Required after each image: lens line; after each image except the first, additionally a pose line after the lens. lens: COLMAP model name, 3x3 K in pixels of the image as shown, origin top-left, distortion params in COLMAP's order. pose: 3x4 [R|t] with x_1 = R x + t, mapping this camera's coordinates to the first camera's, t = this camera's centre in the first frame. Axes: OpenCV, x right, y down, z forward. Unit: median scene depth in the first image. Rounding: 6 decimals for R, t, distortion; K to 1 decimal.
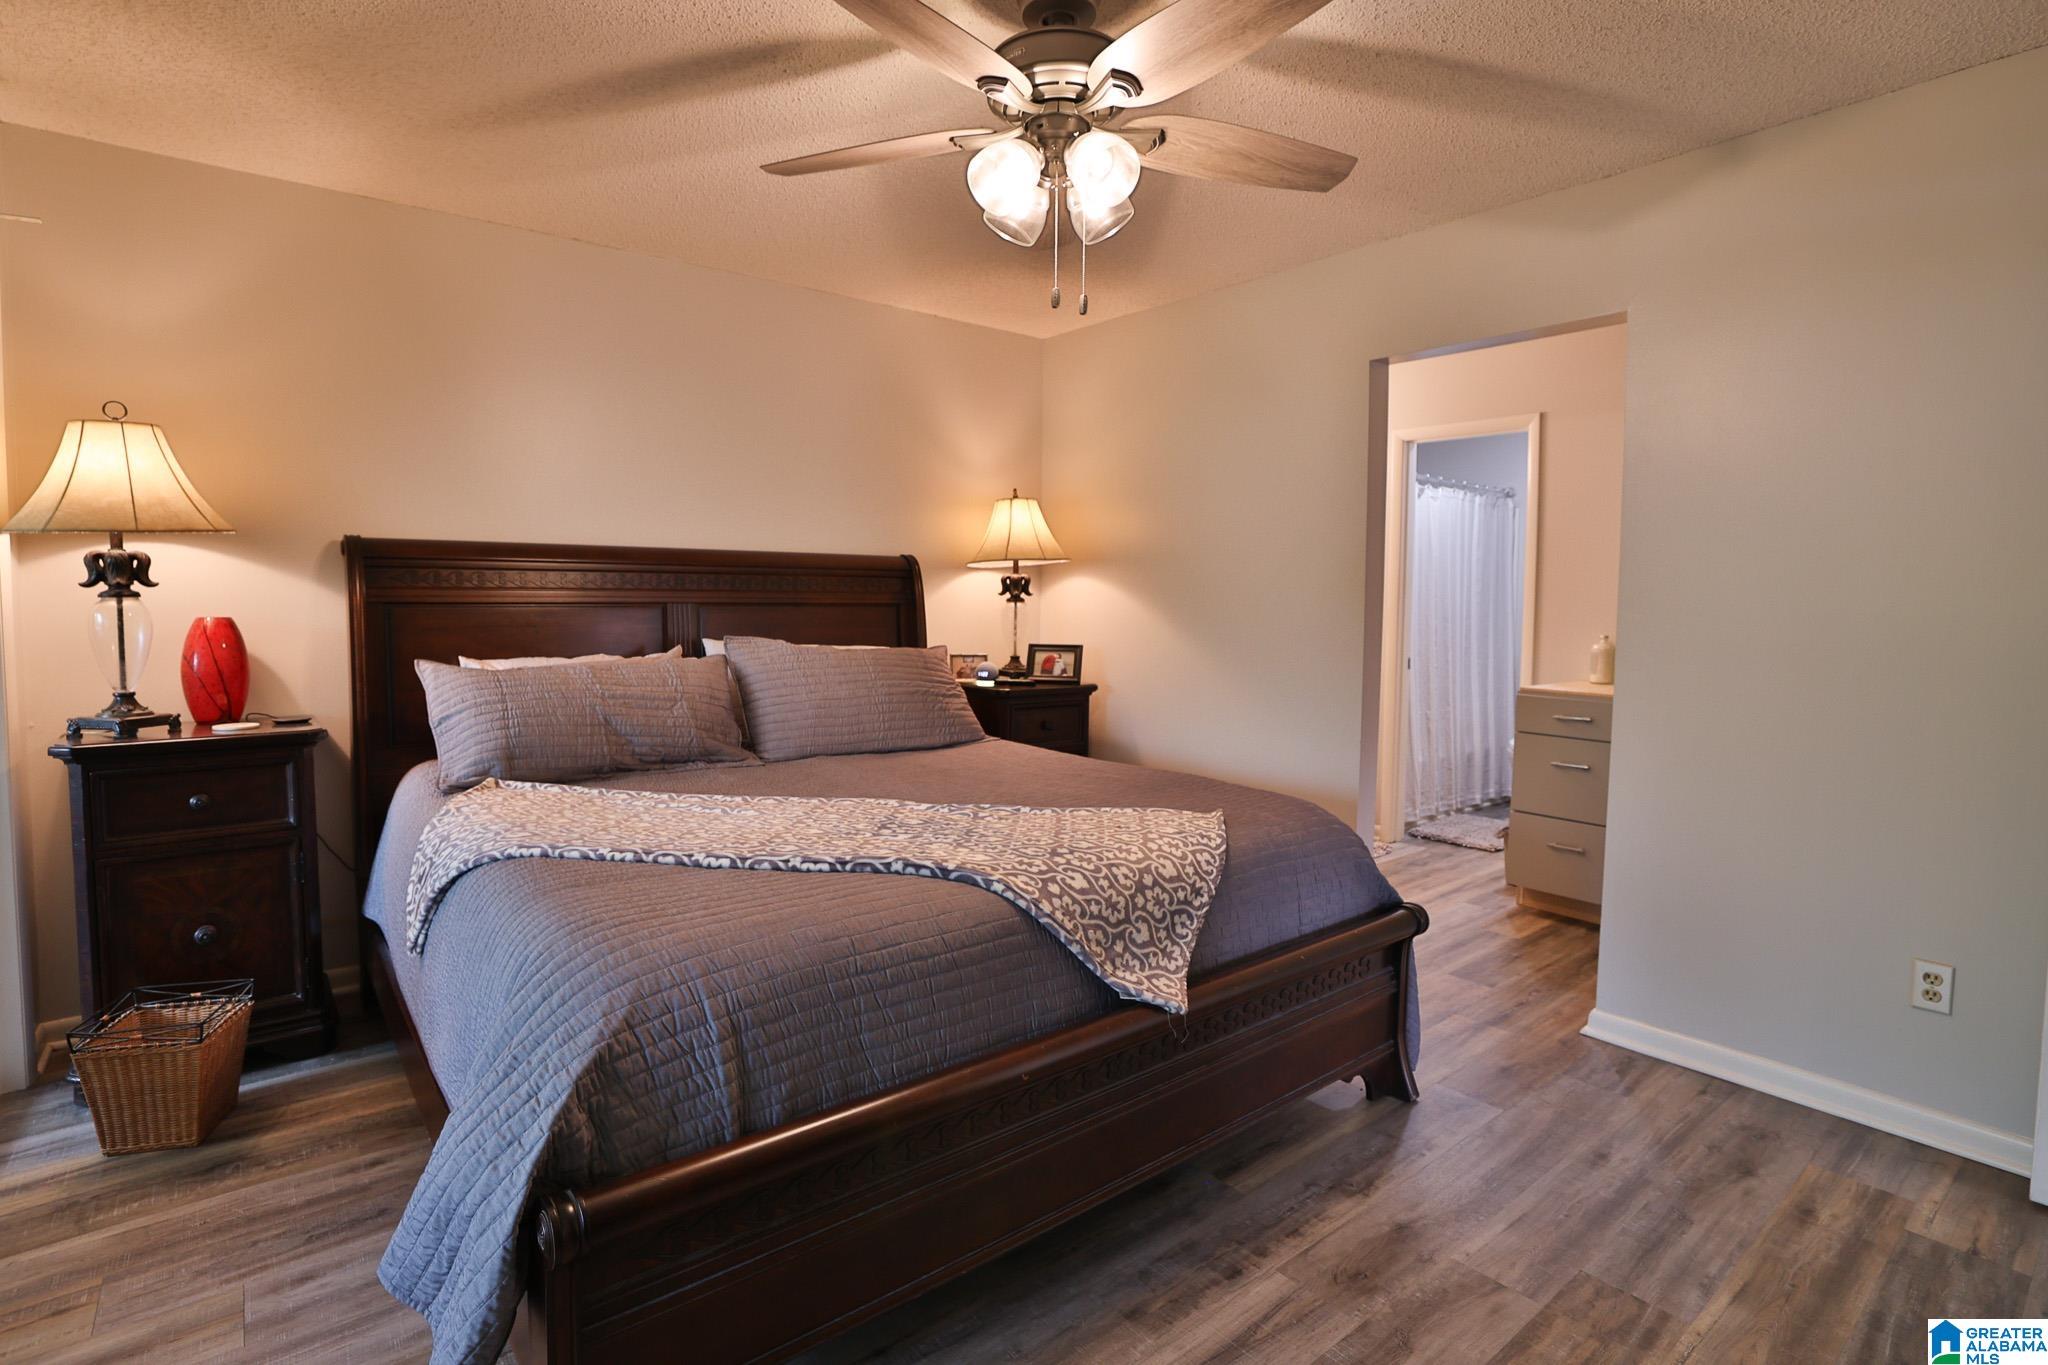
lens RADIAL K [[939.8, 0, 1028.4], [0, 939.8, 672.8], [0, 0, 1]] dist [-0.045211, 0.016106]
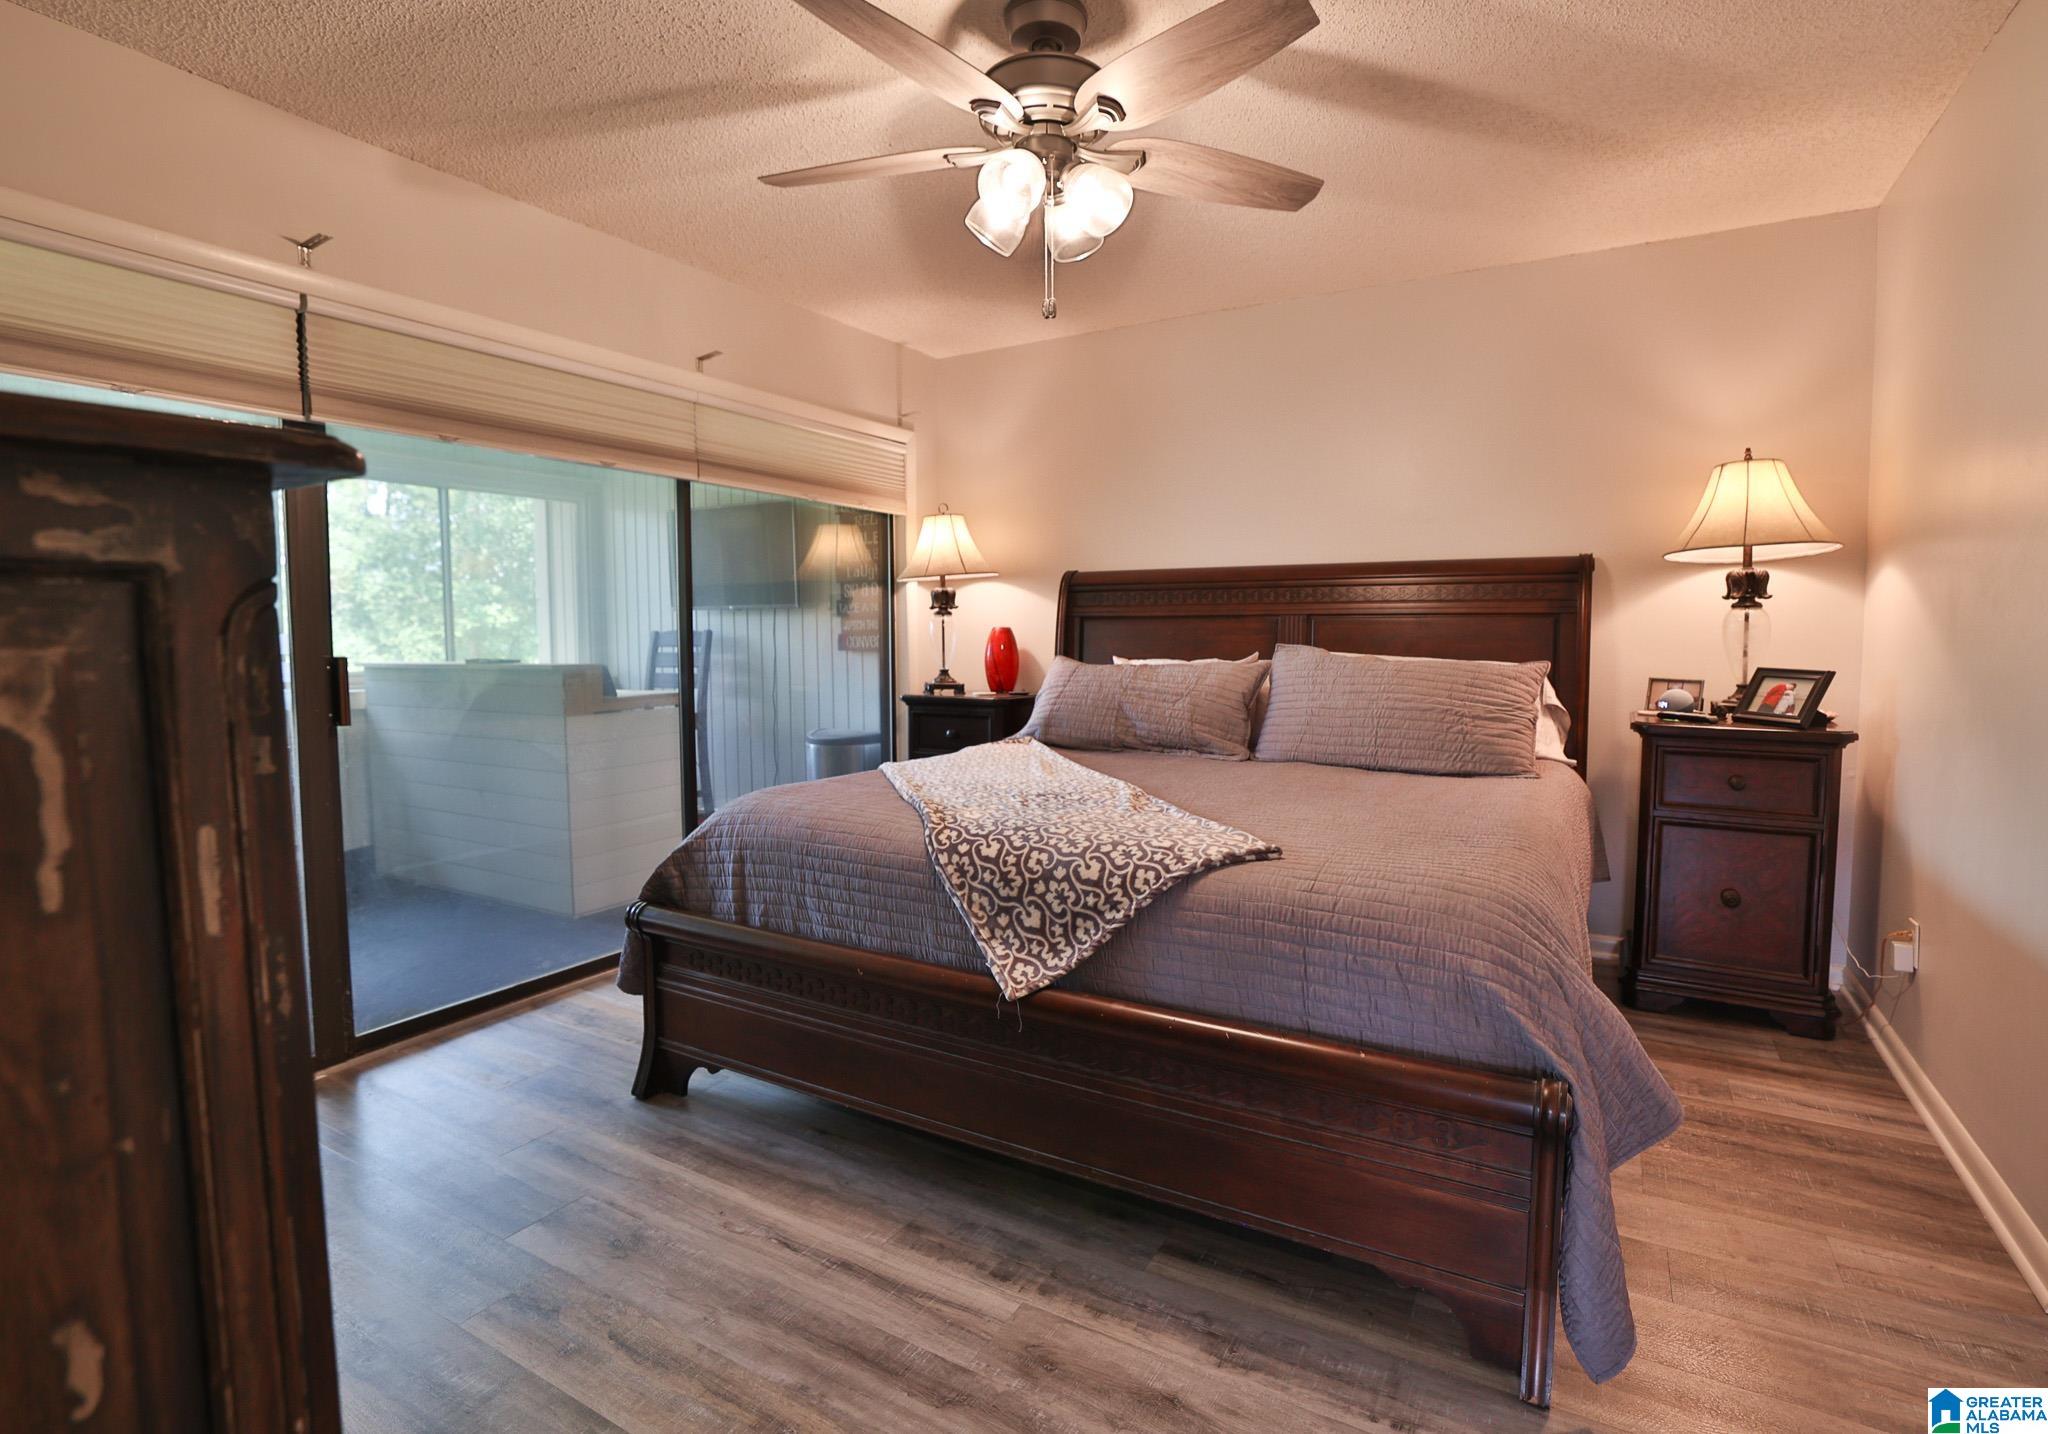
lens RADIAL K [[954.9, 0, 1039.0], [0, 954.9, 712.0], [0, 0, 1]] dist [-0.034354, 0.000033]
pose [[0.404944, 0.070082, -0.911652, 1.014131], [-0.062328, 0.996855, 0.048946, 0.003951], [0.912215, 0.037001, 0.408038, 0.556488]]
